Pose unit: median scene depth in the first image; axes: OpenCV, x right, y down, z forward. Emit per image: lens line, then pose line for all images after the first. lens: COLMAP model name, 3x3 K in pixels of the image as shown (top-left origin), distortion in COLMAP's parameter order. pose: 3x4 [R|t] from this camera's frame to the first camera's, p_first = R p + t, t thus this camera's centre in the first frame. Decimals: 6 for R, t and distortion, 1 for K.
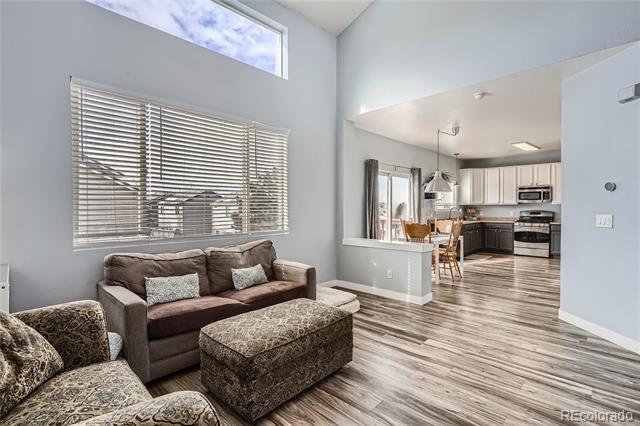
lens RADIAL K [[308.0, 0, 316.7], [0, 308.0, 212.0], [0, 0, 1]] dist [0.001822, -0.001422]
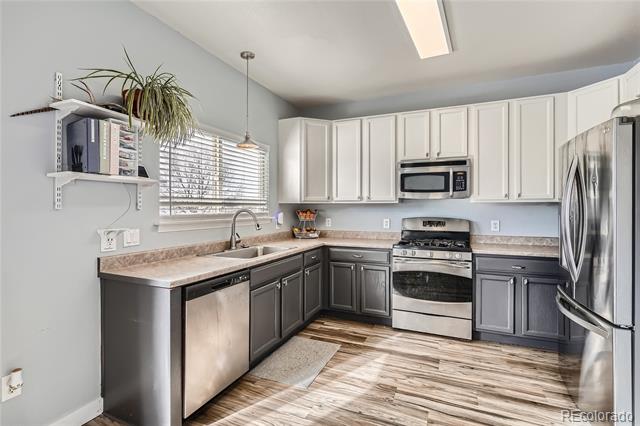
lens RADIAL K [[308.0, 0, 316.4], [0, 308.0, 209.8], [0, 0, 1]] dist [0.001822, -0.001422]
pose [[0.932250, 0.004404, 0.361787, 0.396273], [0.000183, 0.999920, -0.012643, -0.009769], [-0.361814, 0.011852, 0.932175, 0.650354]]
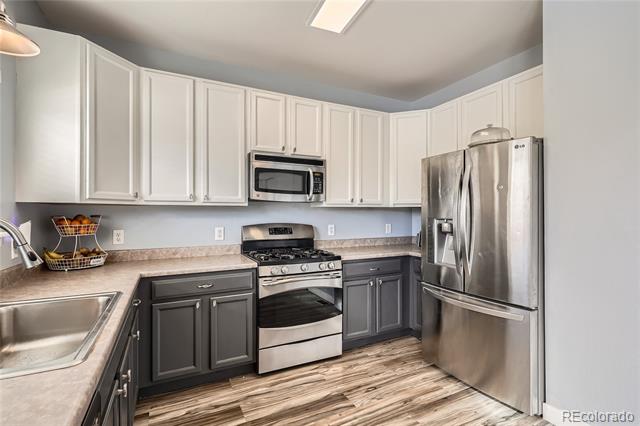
lens RADIAL K [[308.0, 0, 323.9], [0, 308.0, 214.4], [0, 0, 1]] dist [0.001822, -0.001422]
pose [[0.310781, 0.005273, 0.950467, 0.372591], [0.017159, 0.999791, -0.011157, -0.010632], [-0.950326, 0.019777, 0.310626, 0.832700]]
